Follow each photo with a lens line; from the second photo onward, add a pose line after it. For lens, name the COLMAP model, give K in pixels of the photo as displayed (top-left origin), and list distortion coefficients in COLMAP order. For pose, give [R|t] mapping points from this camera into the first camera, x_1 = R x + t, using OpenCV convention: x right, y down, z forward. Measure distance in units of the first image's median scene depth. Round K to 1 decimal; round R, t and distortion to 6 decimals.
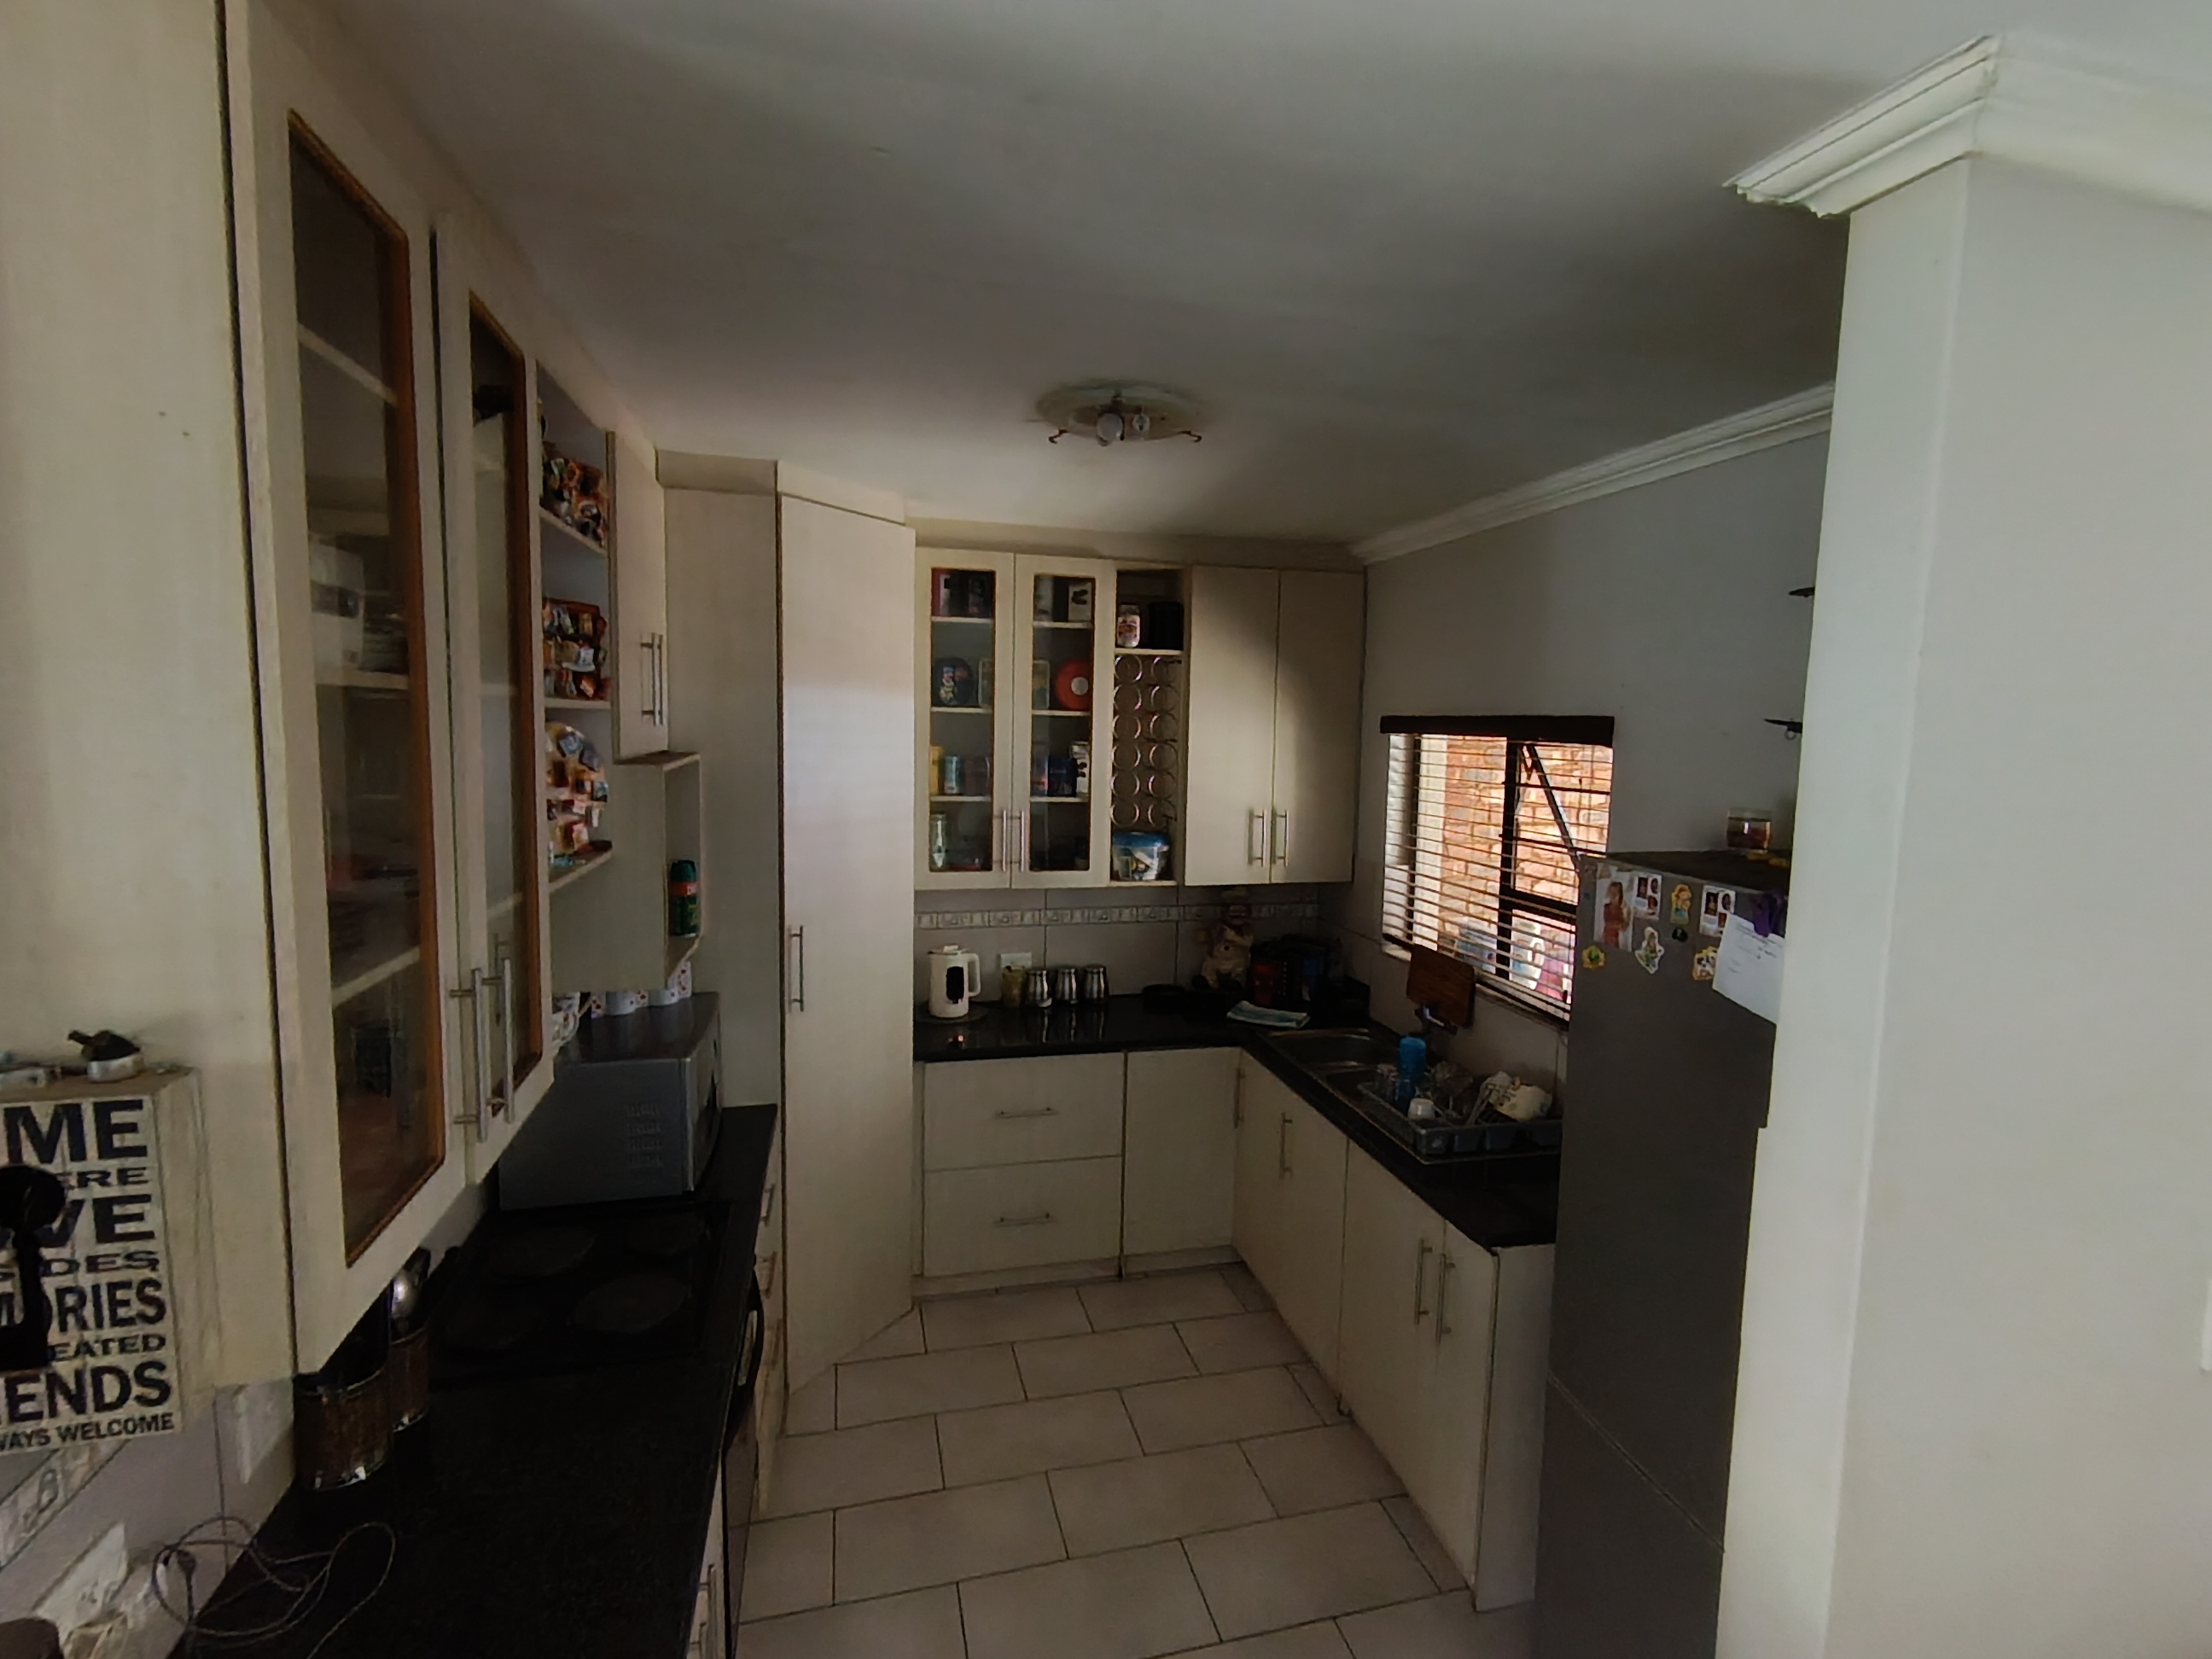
lens RADIAL K [[1040.5, 0, 1121.4], [0, 1040.5, 821.2], [0, 0, 1]] dist [0.001693, -0.000392]
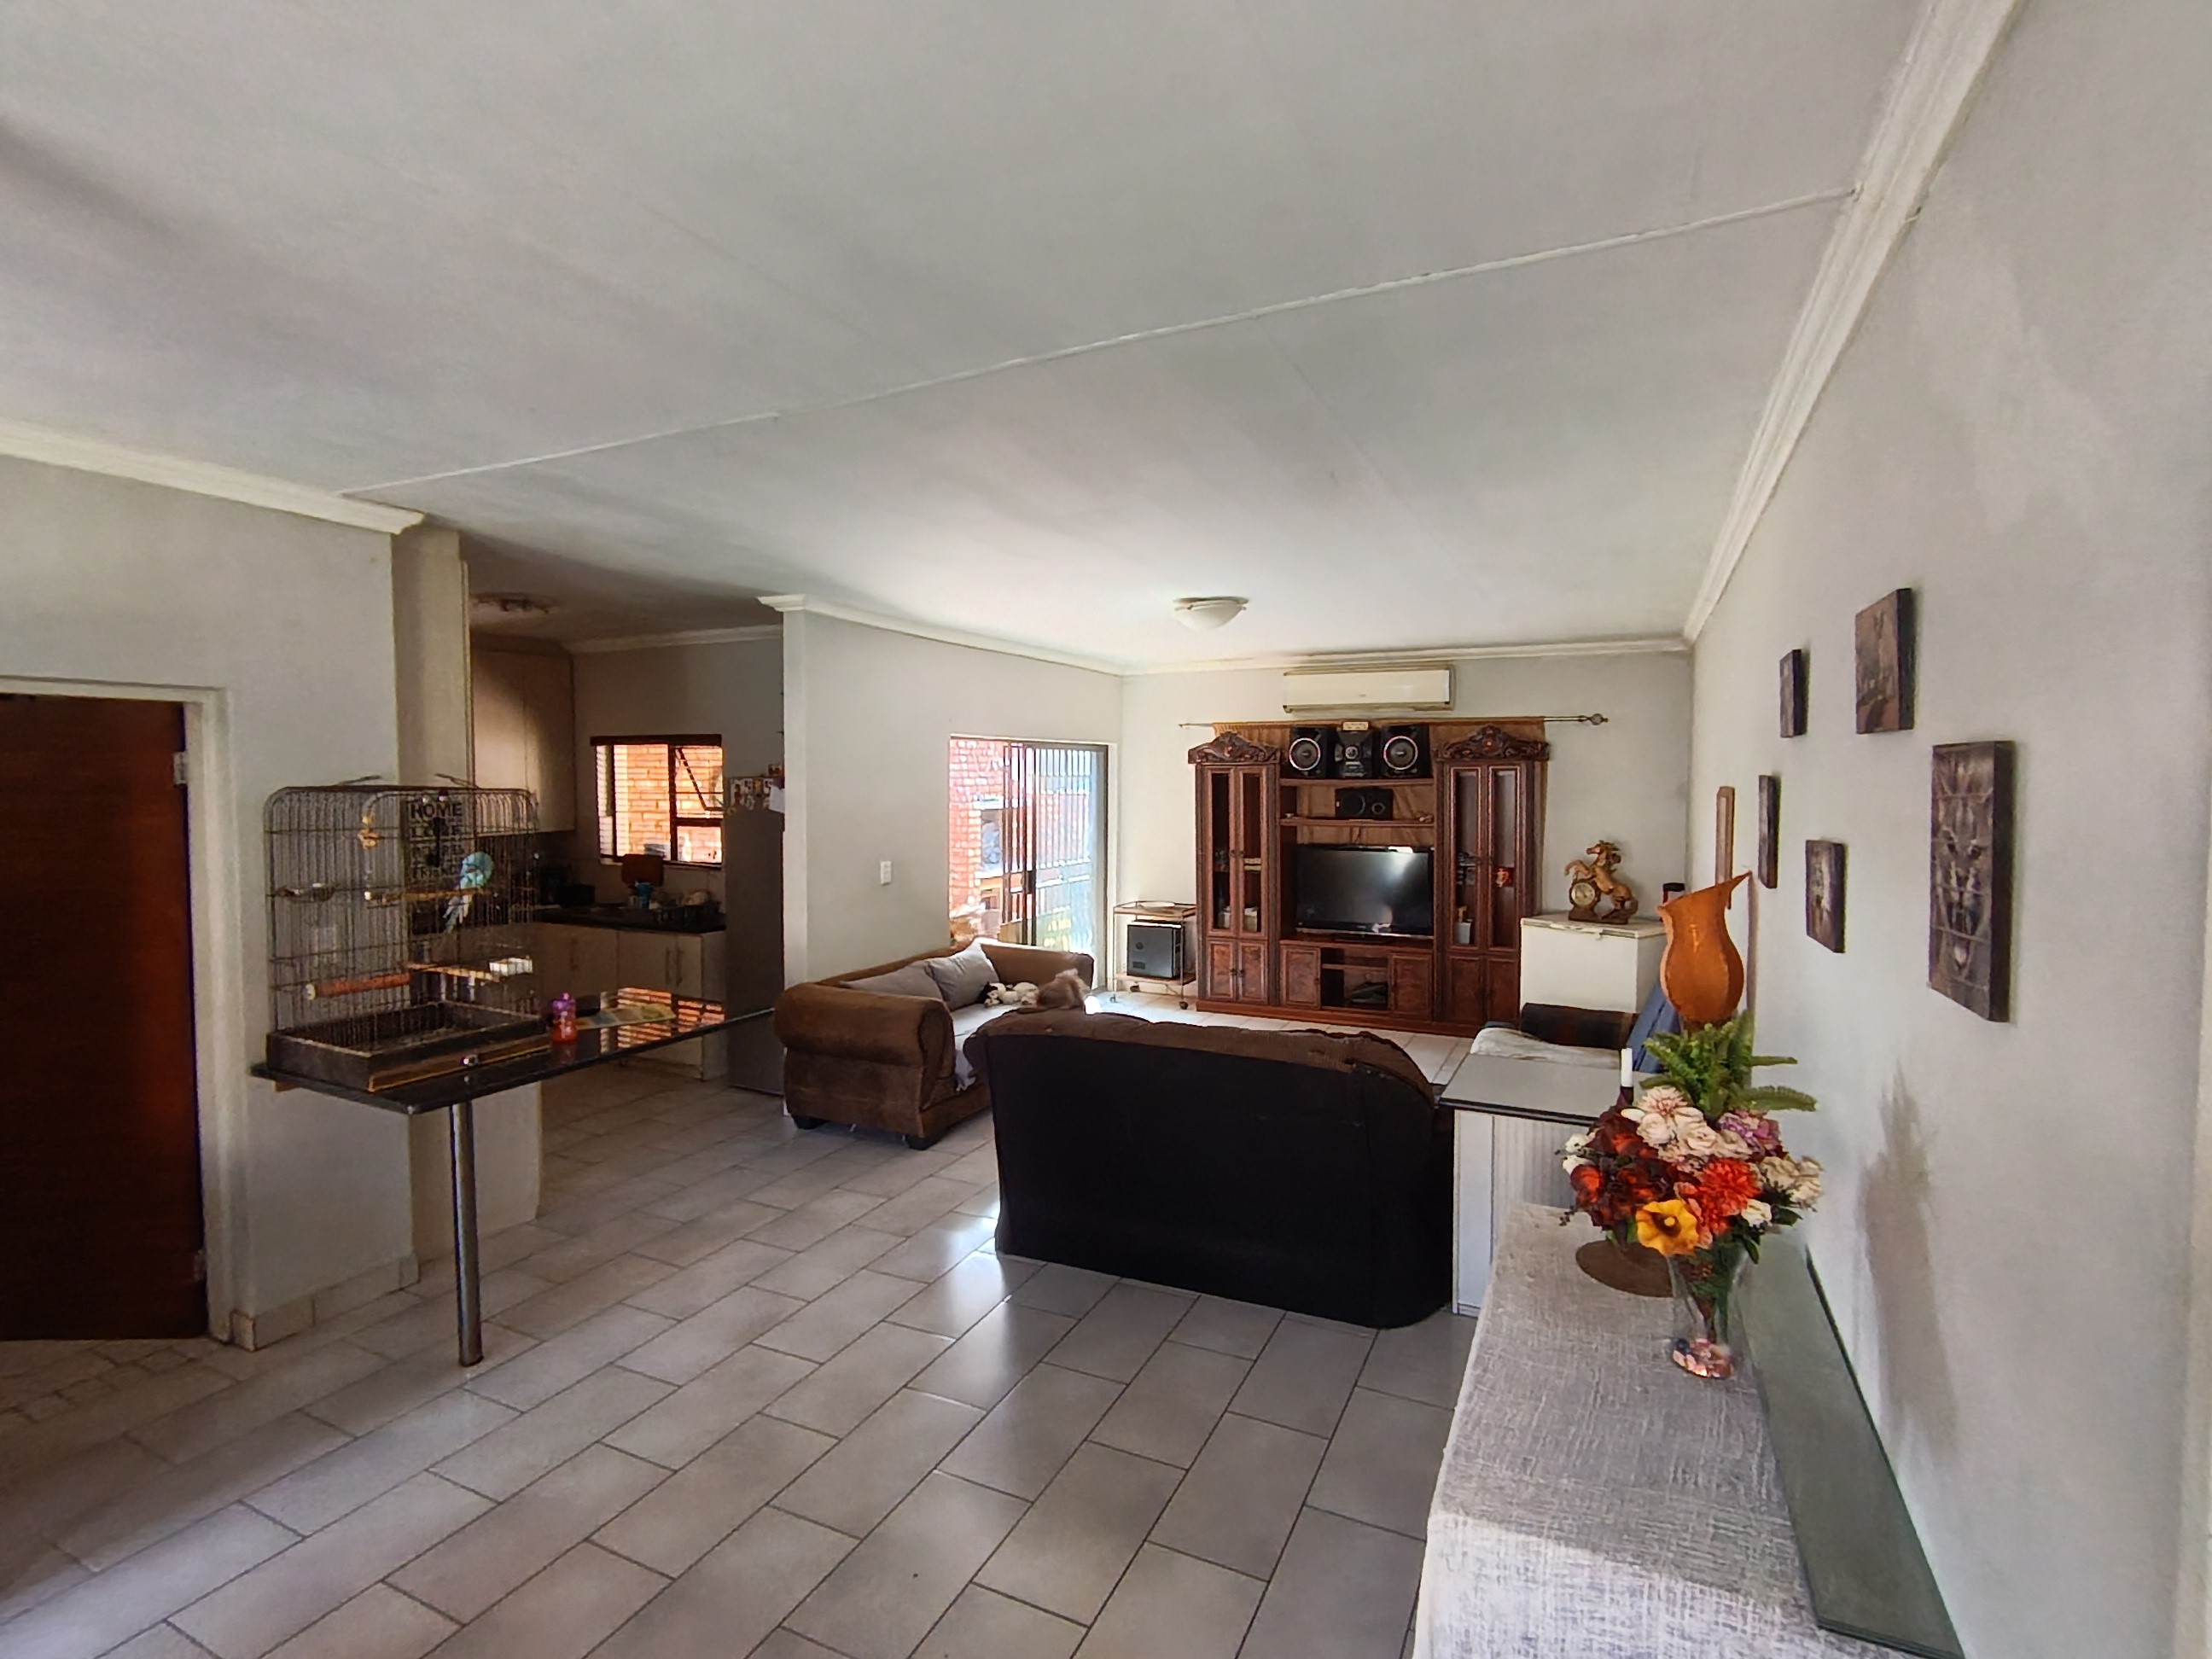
lens RADIAL K [[1040.5, 0, 1121.4], [0, 1040.5, 821.2], [0, 0, 1]] dist [0.001693, -0.000392]
pose [[0.642685, -0.065274, 0.763345, -0.662659], [0.090125, 0.995887, 0.009279, 0.137231], [-0.760811, 0.062833, 0.645925, -1.064158]]
